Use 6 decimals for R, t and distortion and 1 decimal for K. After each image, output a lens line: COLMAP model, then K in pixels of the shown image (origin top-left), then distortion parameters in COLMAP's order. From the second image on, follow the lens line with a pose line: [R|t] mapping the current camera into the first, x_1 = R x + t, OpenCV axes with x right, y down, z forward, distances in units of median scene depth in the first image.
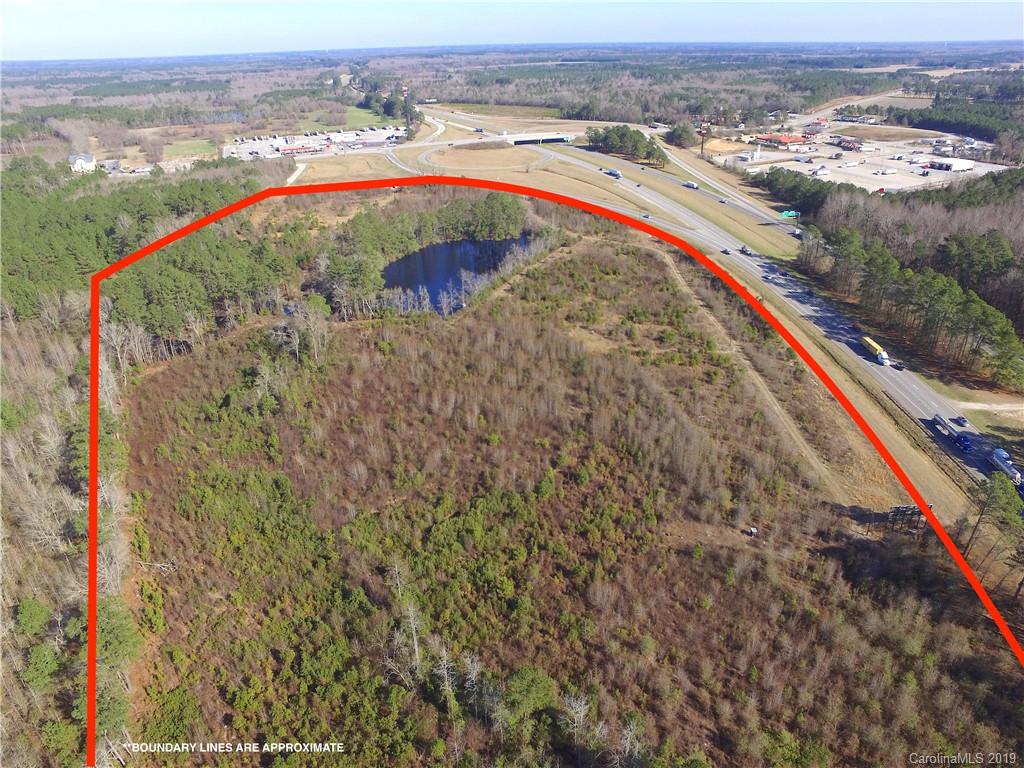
lens RADIAL K [[692.9, 0, 517.3], [0, 692.9, 385.8], [0, 0, 1]] dist [-0.118625, 0.083380]
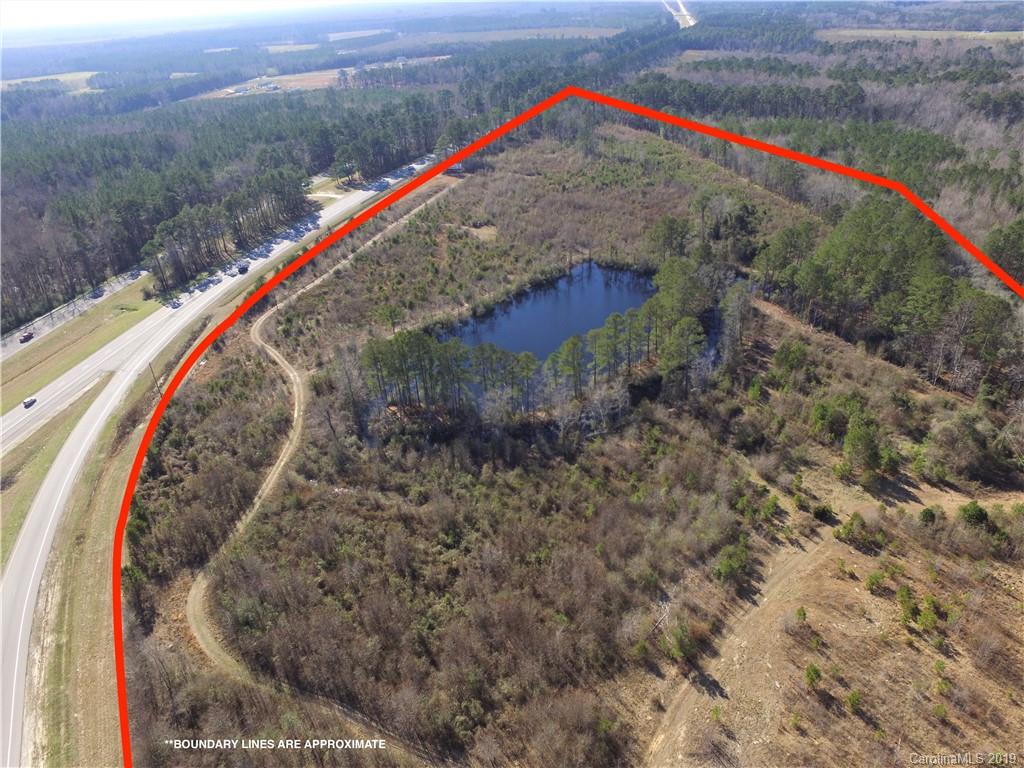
lens RADIAL K [[692.9, 0, 521.6], [0, 692.9, 387.9], [0, 0, 1]] dist [-0.118625, 0.083380]
pose [[-0.945316, -0.110819, 0.306752, -0.107076], [0.204519, 0.531221, 0.822178, -0.269169], [-0.254066, 0.839955, -0.479507, 0.523480]]
